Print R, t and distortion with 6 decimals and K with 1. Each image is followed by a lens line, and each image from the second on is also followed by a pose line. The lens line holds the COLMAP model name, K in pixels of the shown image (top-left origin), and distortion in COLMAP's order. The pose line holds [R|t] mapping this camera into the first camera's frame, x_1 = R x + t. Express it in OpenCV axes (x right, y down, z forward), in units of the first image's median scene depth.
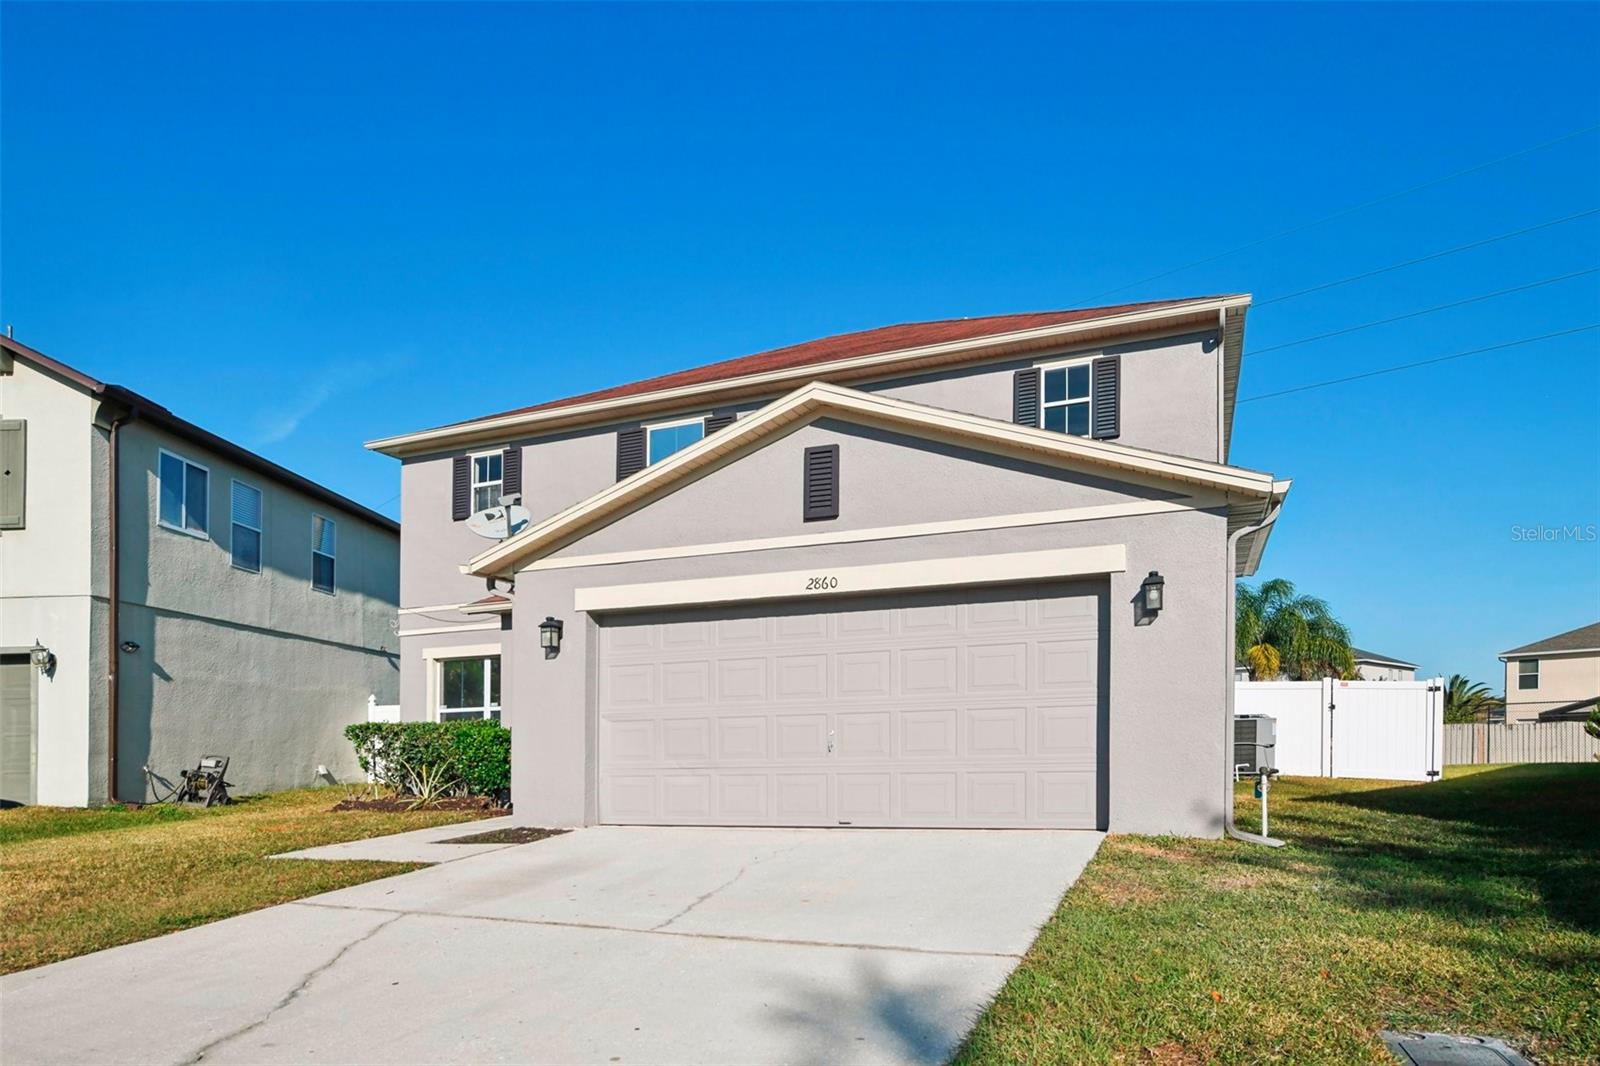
lens RADIAL K [[934.0, 0, 800.0], [0, 934.0, 533.0], [0, 0, 1]] dist [0.000522, 0.001557]
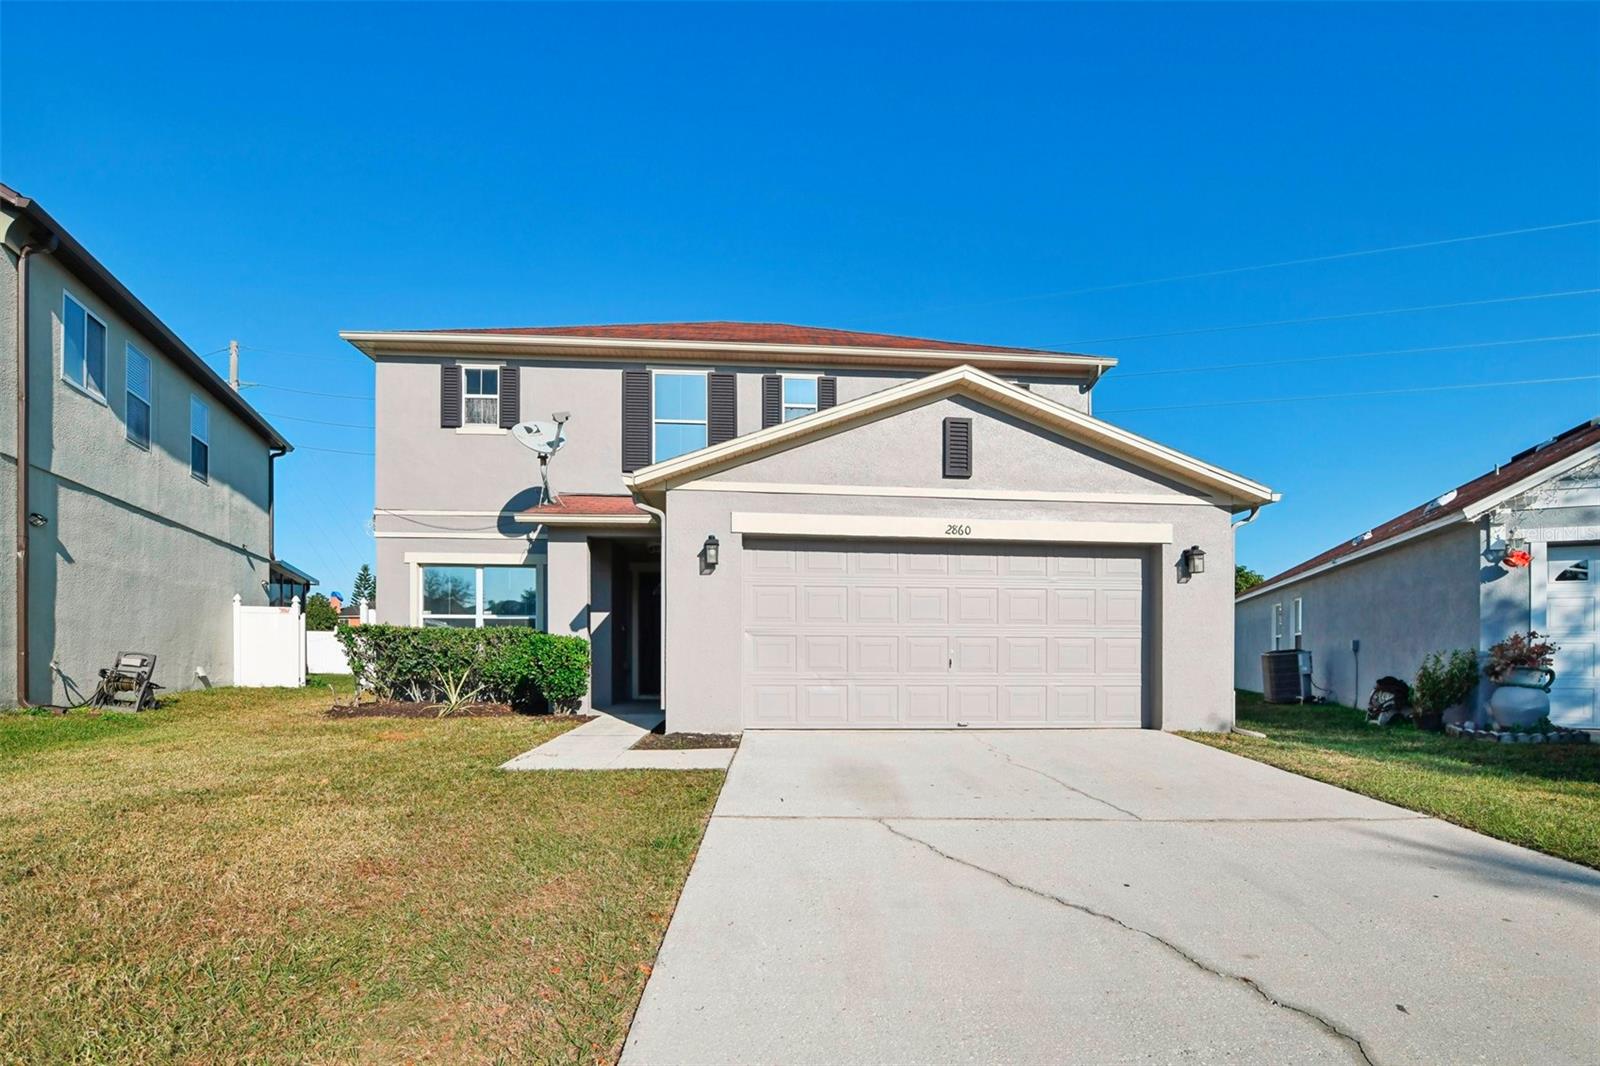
lens RADIAL K [[736.0, 0, 800.2], [0, 736.0, 508.7], [0, 0, 1]] dist [-0.013818, -0.000487]
pose [[0.906280, 0.110281, 0.408038, -0.356742], [-0.117155, 0.993080, -0.008191, 0.037151], [-0.406118, -0.040381, 0.912928, 0.133525]]
